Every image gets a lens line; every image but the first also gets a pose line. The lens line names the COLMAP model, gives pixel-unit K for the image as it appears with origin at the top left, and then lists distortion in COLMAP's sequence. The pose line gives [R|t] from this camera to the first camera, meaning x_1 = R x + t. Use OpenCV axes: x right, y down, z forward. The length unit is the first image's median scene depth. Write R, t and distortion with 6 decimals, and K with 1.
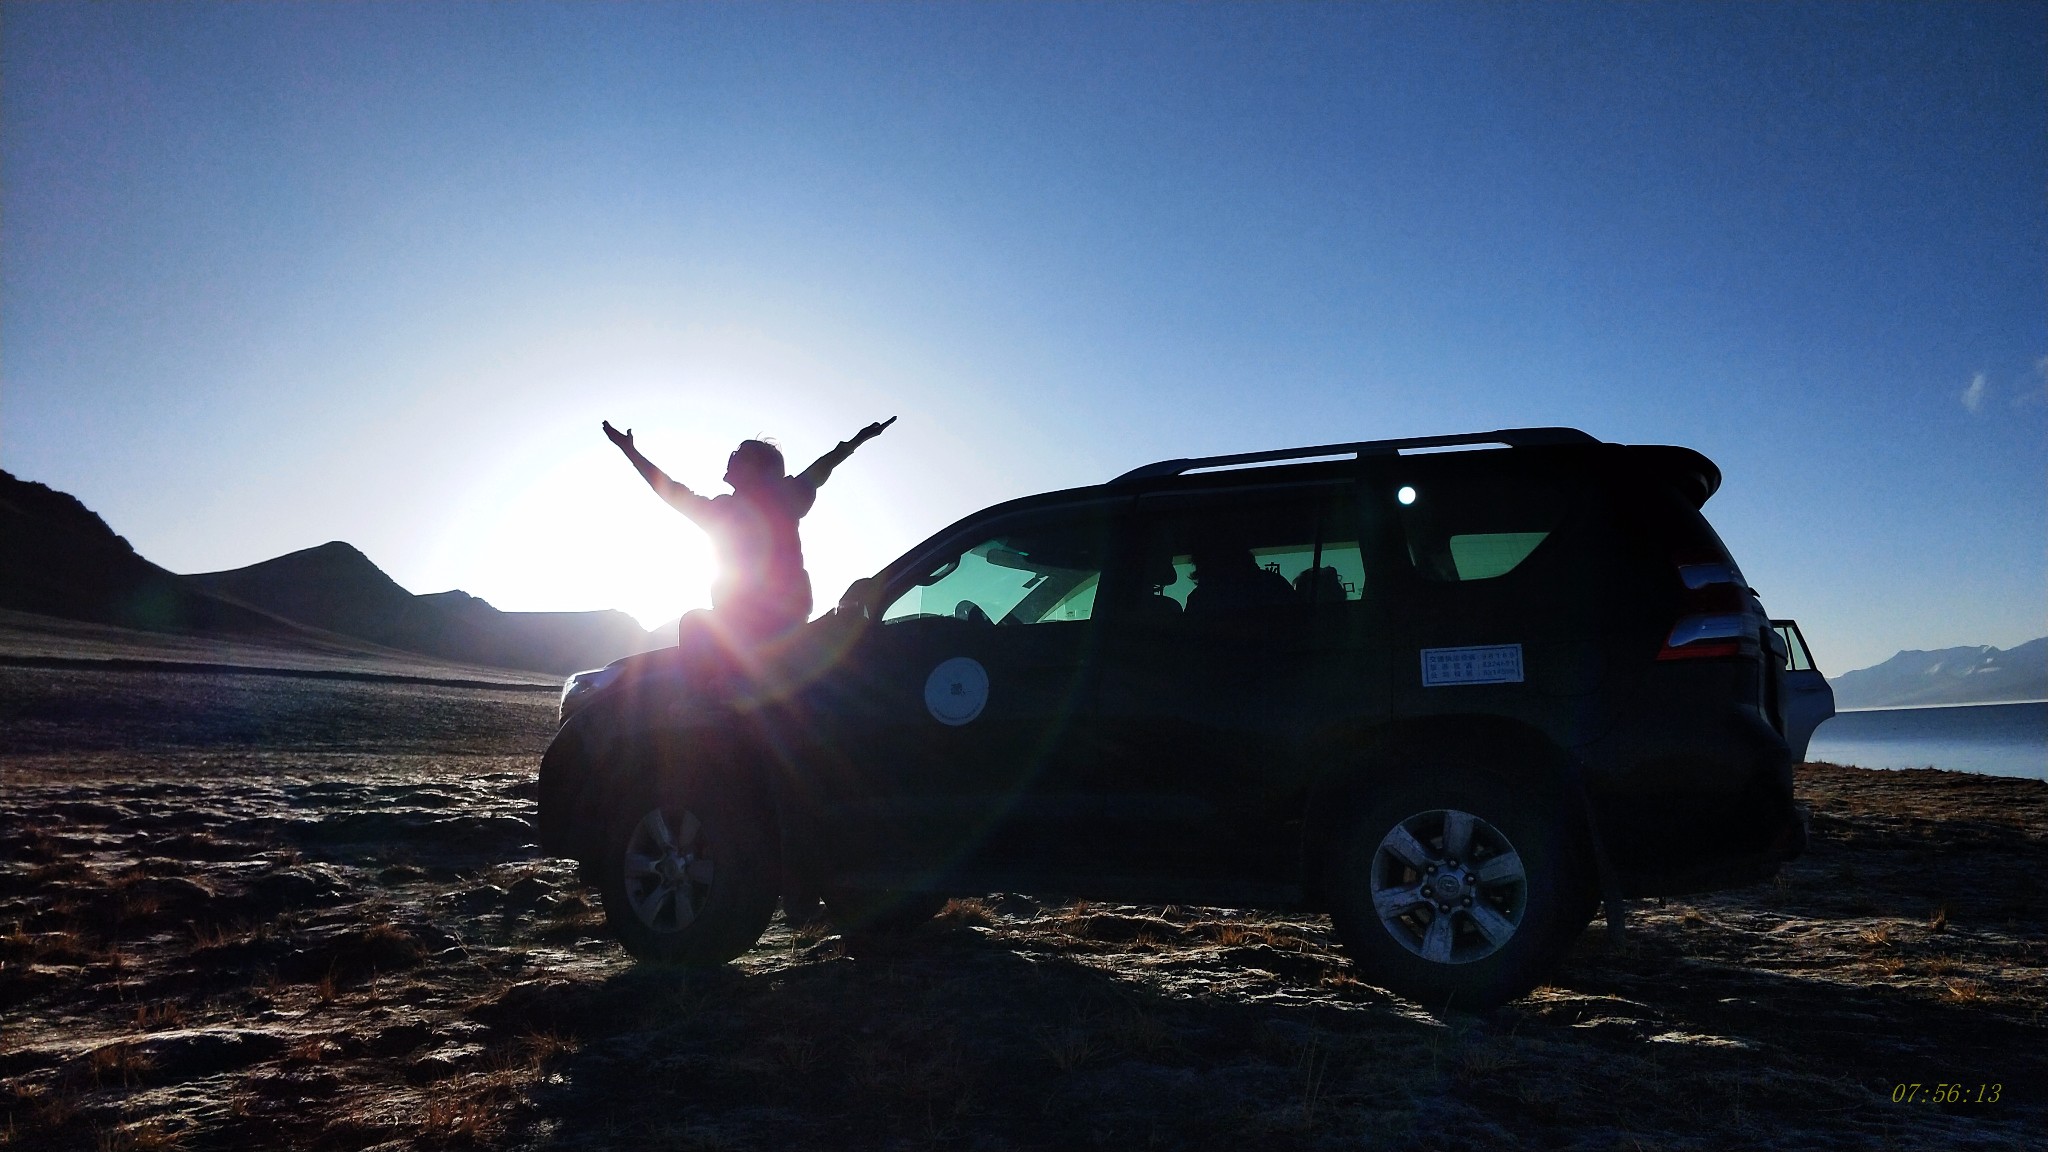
lens RADIAL K [[1618.9, 0, 1030.9], [0, 1618.9, 587.2], [0, 0, 1]] dist [0.066513, -0.093955]
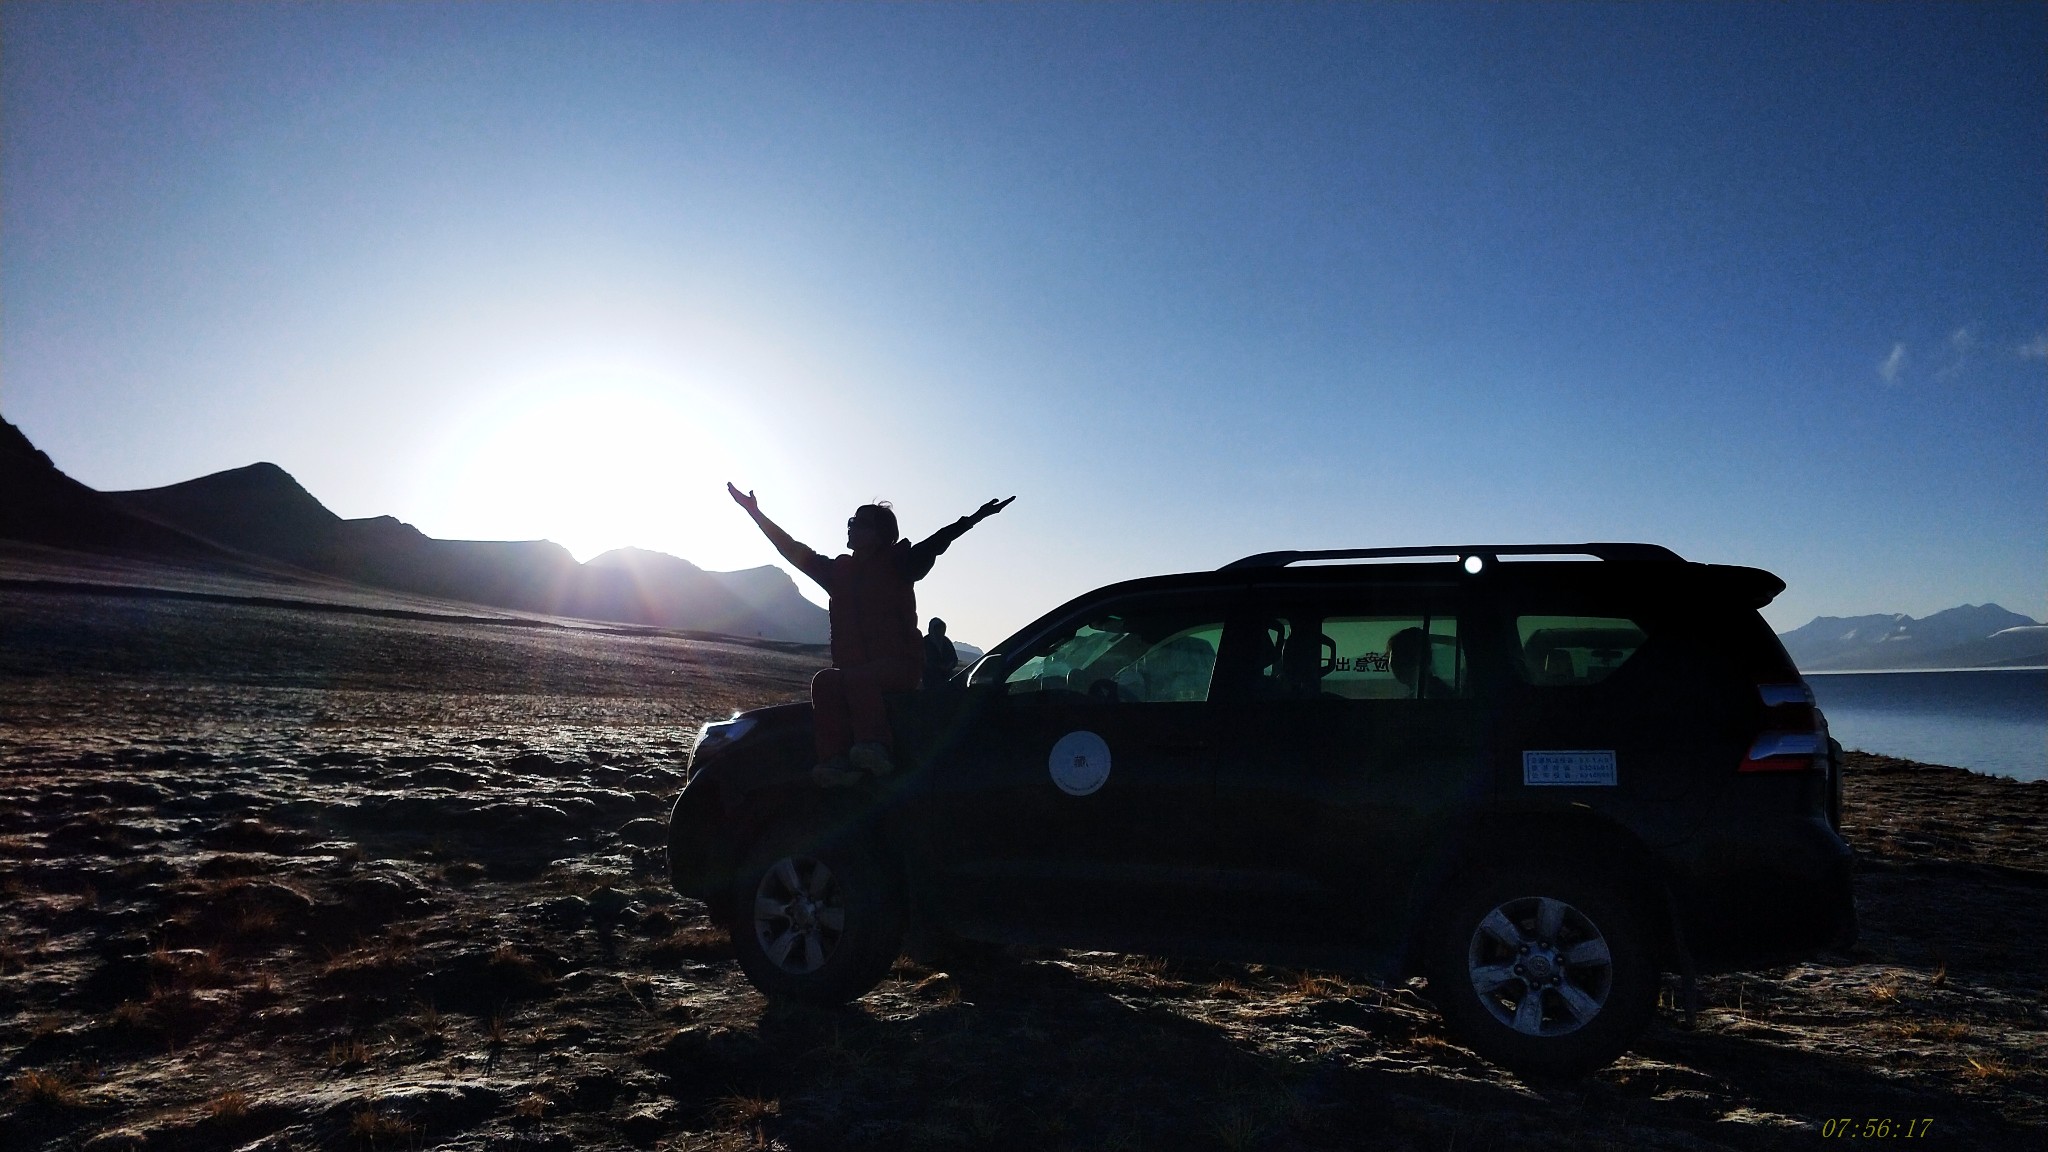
lens RADIAL K [[1618.9, 0, 1033.6], [0, 1618.9, 591.0], [0, 0, 1]] dist [0.066513, -0.093955]
pose [[0.998762, 0.030091, 0.039603, -0.115533], [-0.031500, 0.998875, 0.035454, -0.082895], [-0.038492, -0.036657, 0.998586, -0.070633]]
